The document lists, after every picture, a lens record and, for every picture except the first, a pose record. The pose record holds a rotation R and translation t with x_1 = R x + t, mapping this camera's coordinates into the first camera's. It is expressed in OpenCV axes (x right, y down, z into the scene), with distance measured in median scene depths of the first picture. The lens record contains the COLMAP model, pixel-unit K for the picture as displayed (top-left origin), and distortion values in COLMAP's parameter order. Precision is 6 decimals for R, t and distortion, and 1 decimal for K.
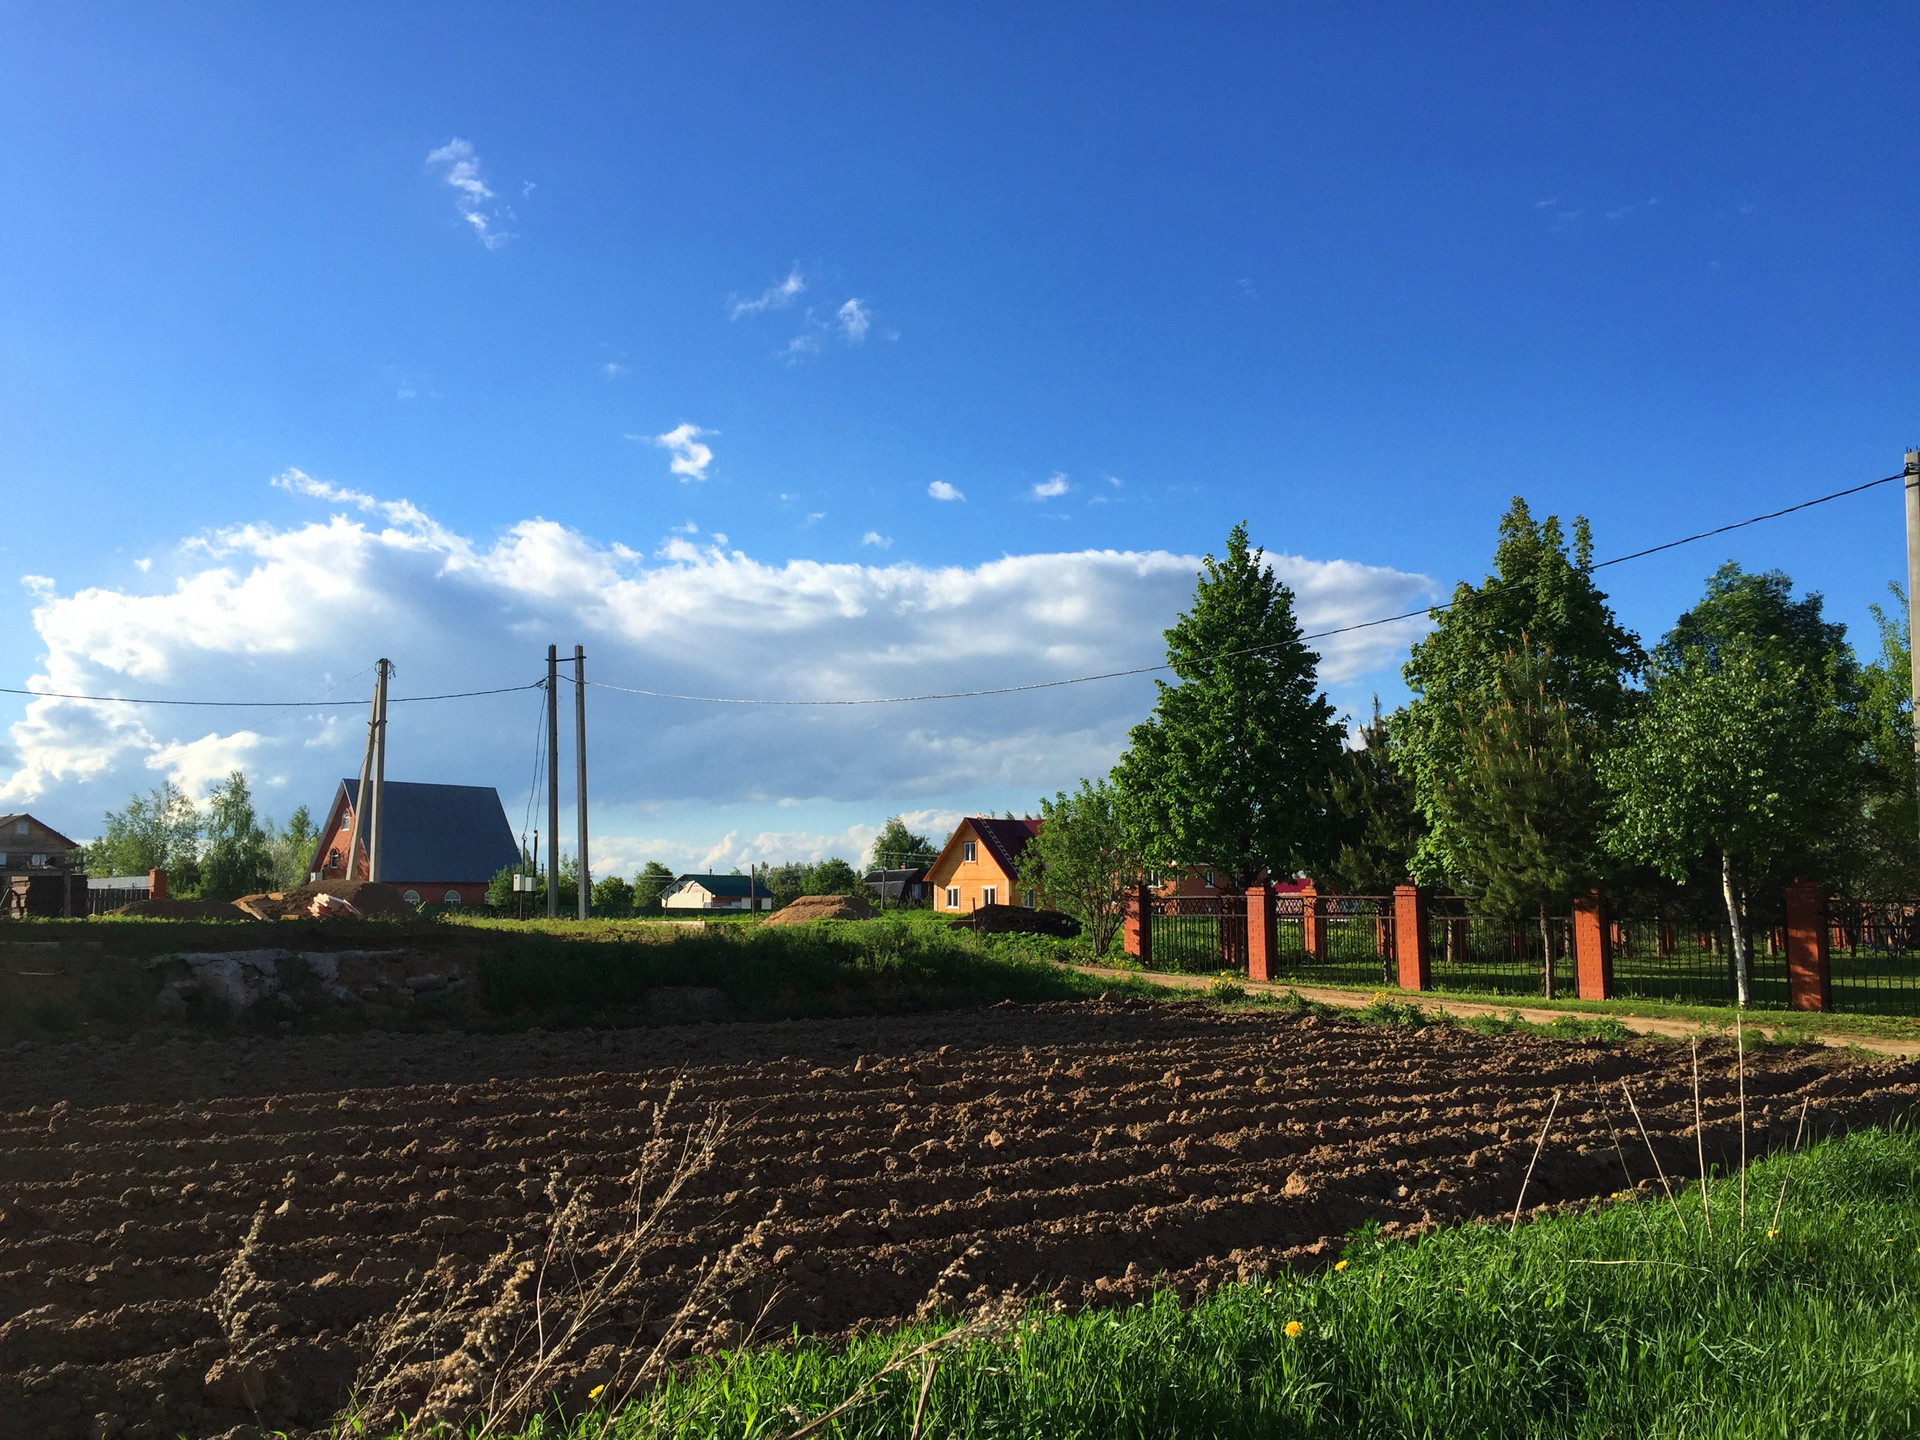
lens RADIAL K [[1633.2, 0, 954.9], [0, 1633.2, 715.5], [0, 0, 1]] dist [0.059634, -0.010634]
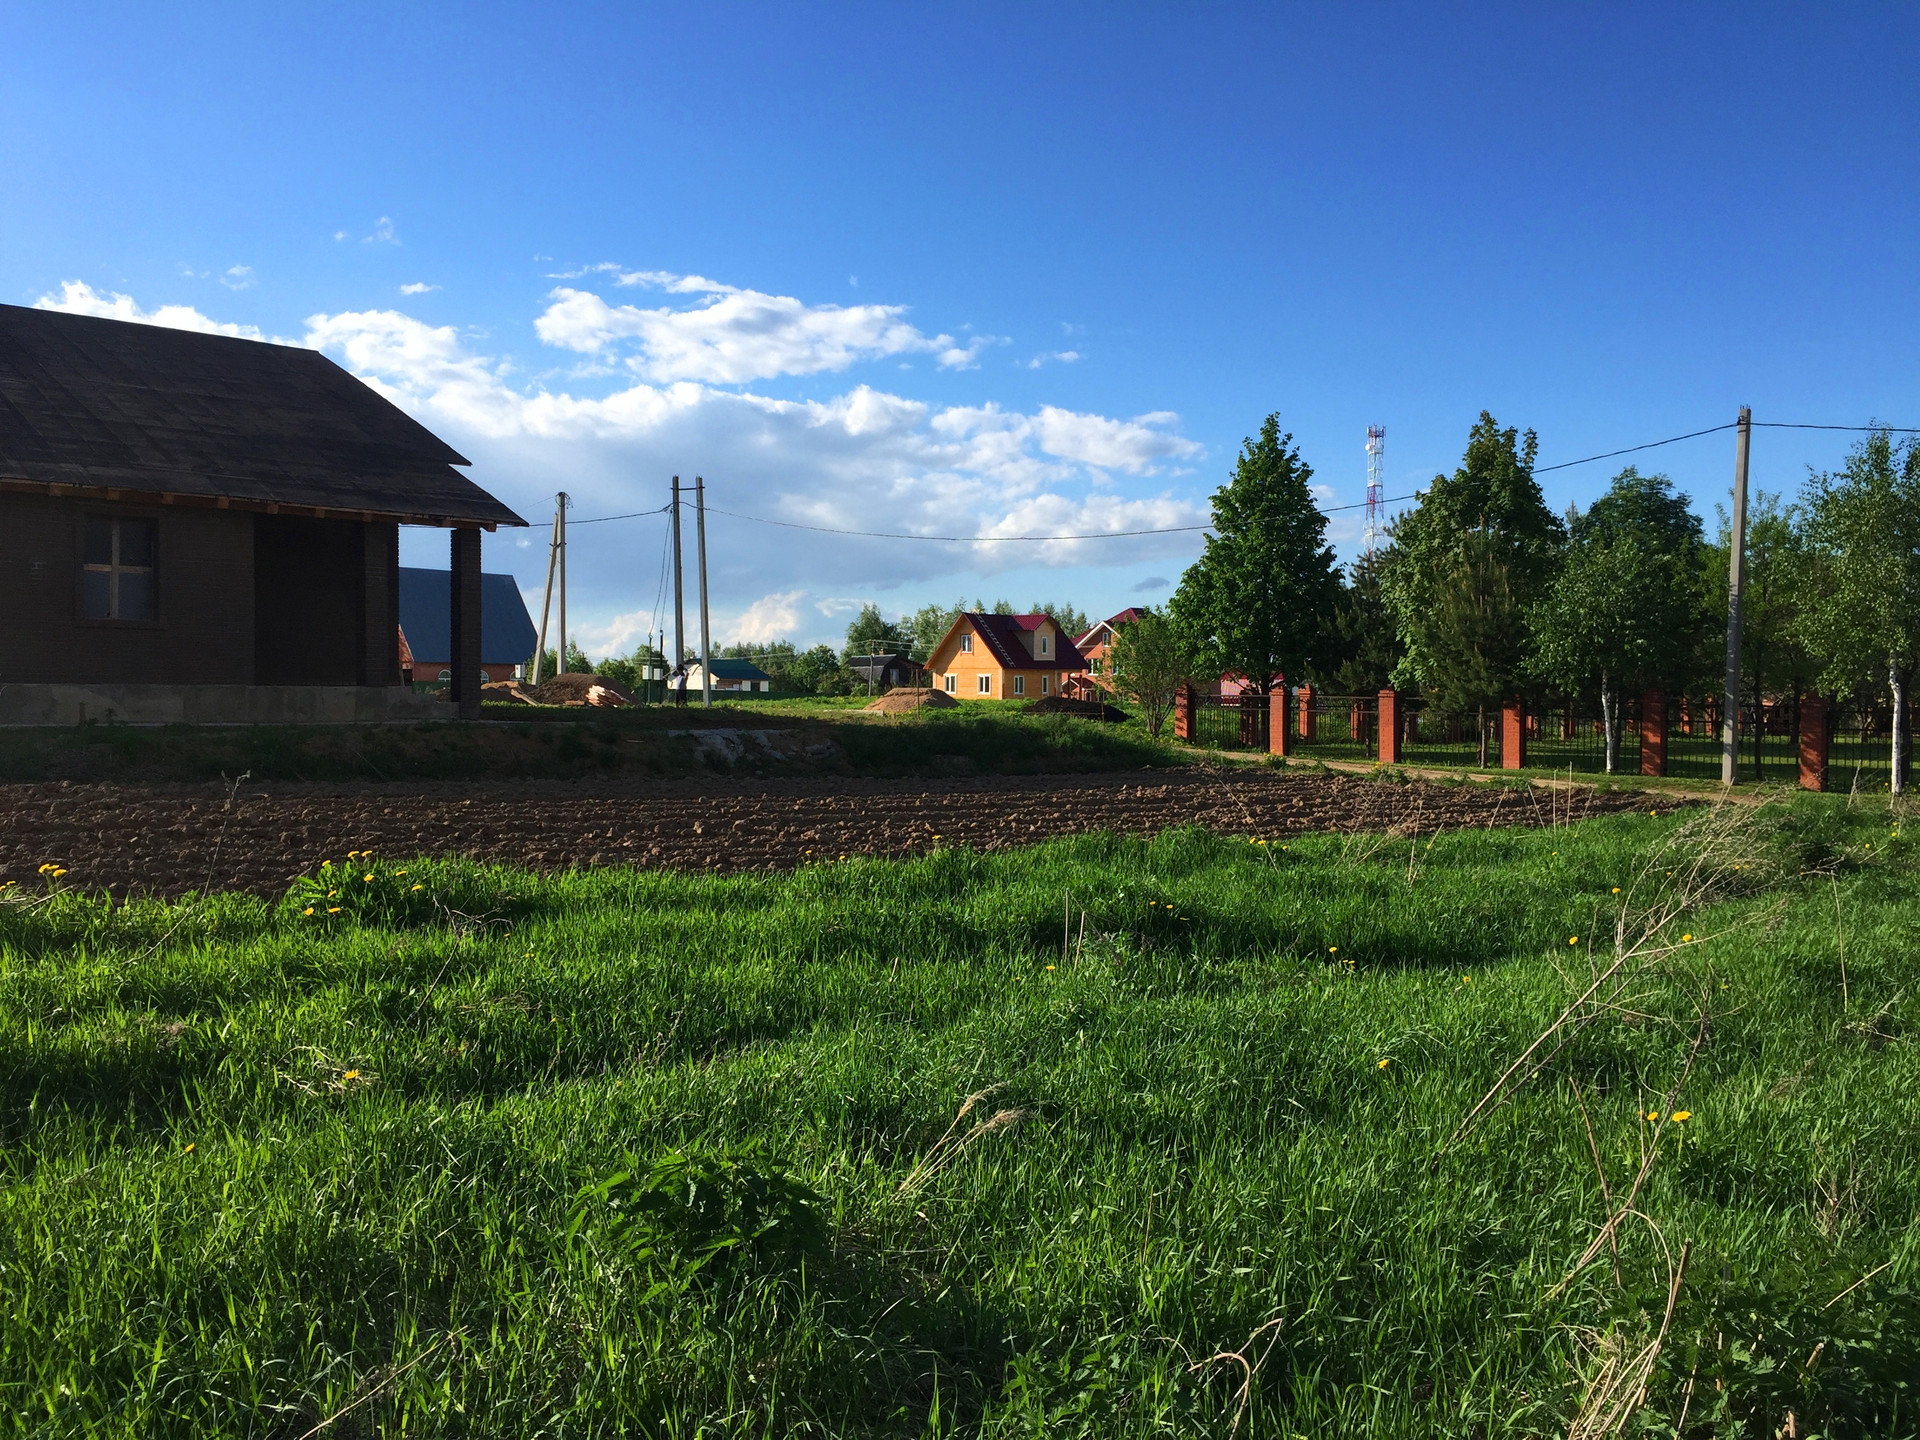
lens RADIAL K [[1644.6, 0, 960.8], [0, 1644.6, 728.9], [0, 0, 1]] dist [-0.010704, 0.429142]
pose [[0.998931, 0.009576, 0.045217, -0.149377], [-0.015881, 0.989852, 0.141210, -0.055353], [-0.043406, -0.141778, 0.988946, -0.375208]]
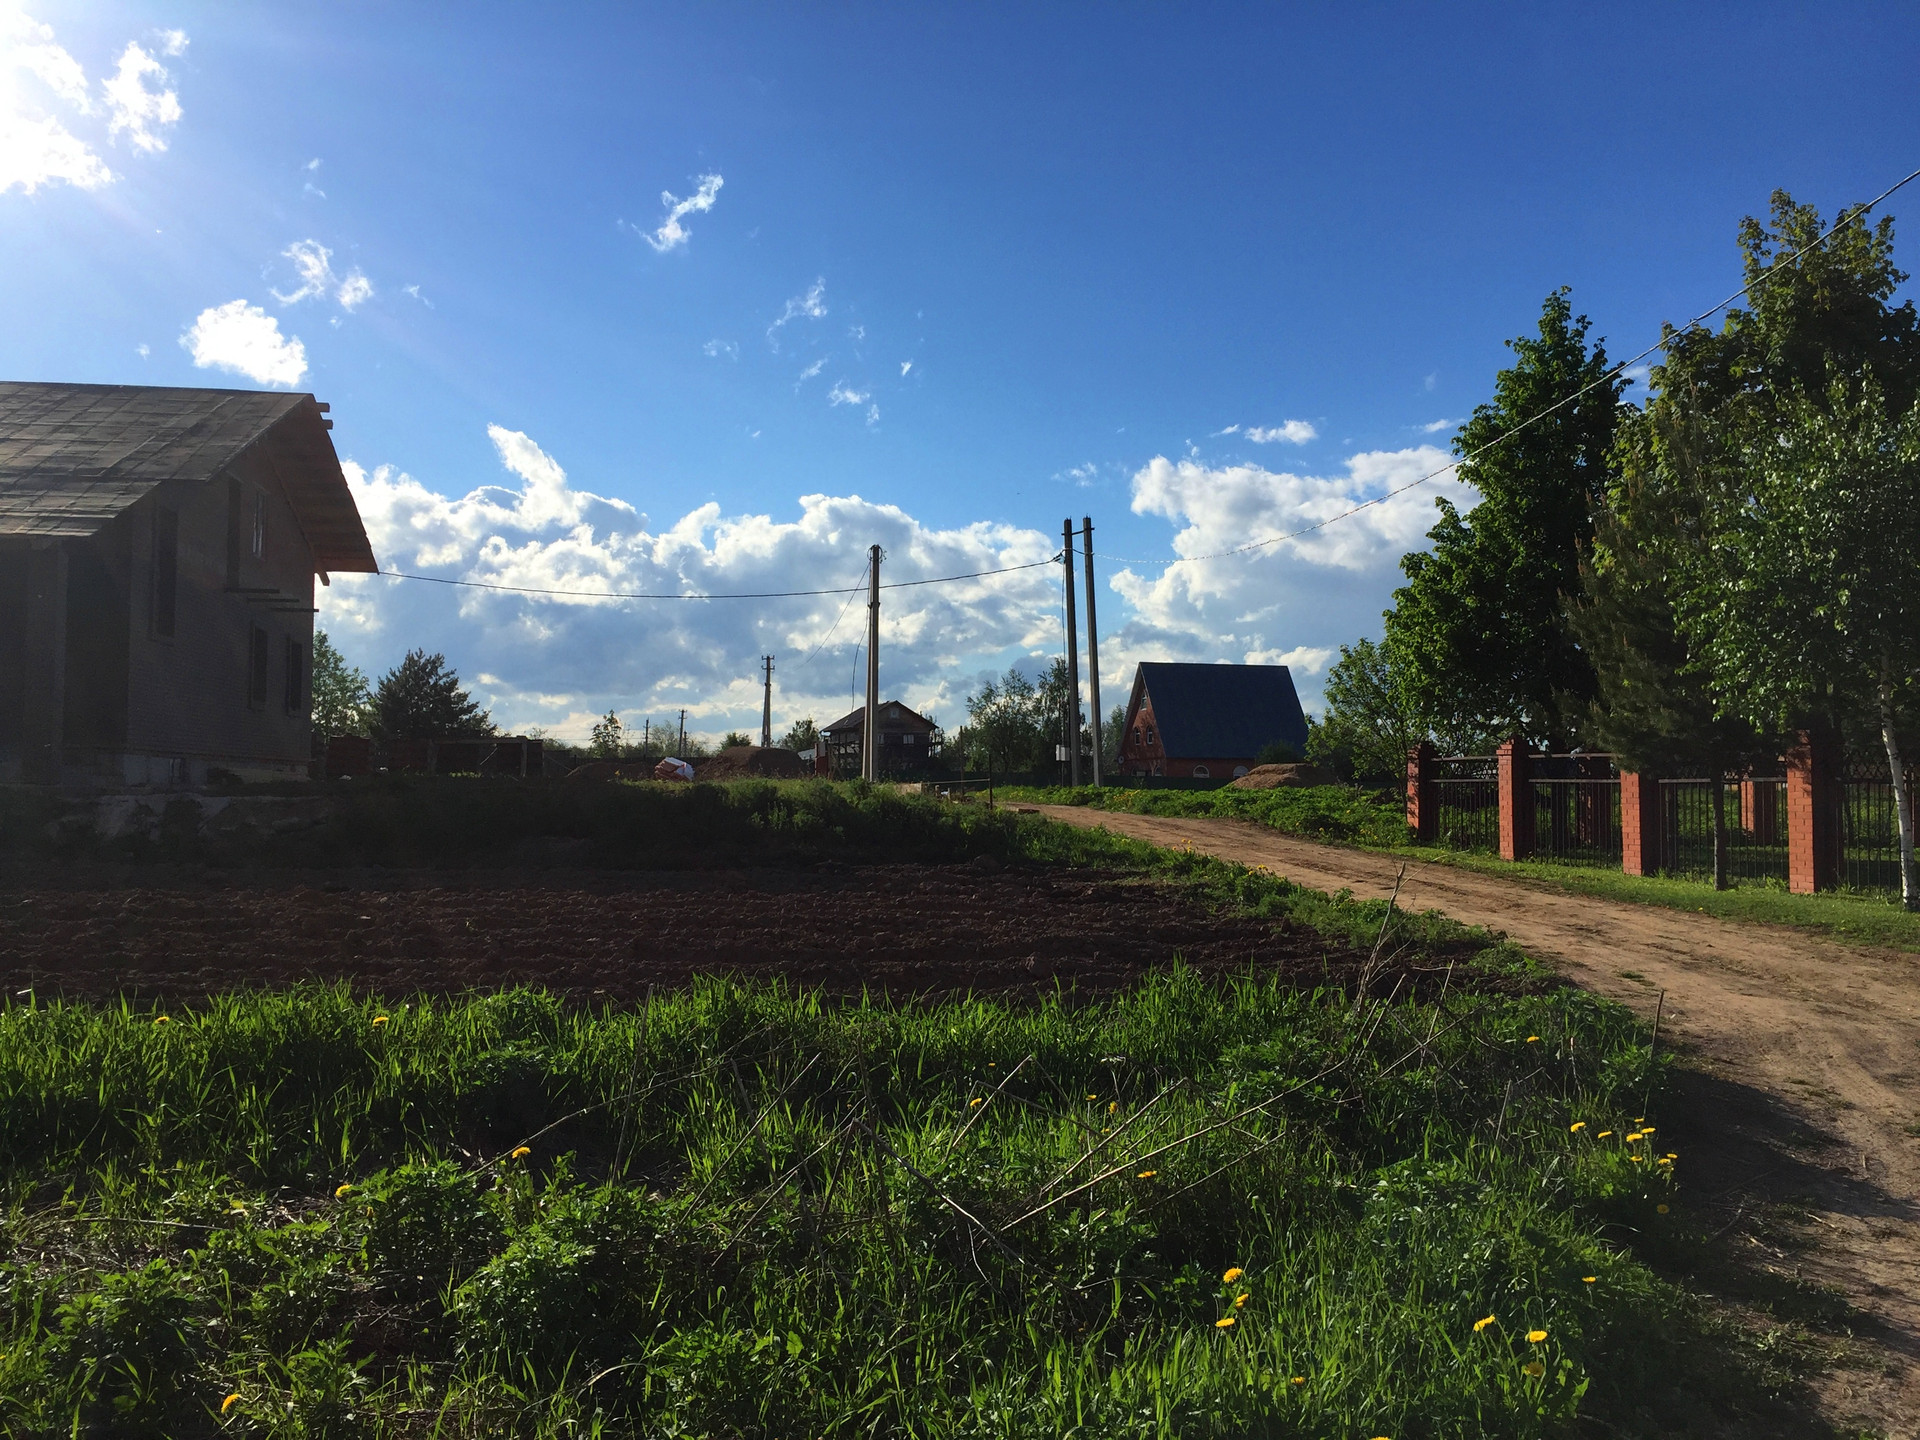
lens RADIAL K [[1633.2, 0, 954.9], [0, 1633.2, 715.5], [0, 0, 1]] dist [0.059634, -0.010634]
pose [[0.839105, -0.018806, -0.543644, 0.405085], [0.058381, 0.996743, 0.055630, 0.029587], [0.540828, -0.078418, 0.837470, 0.175041]]
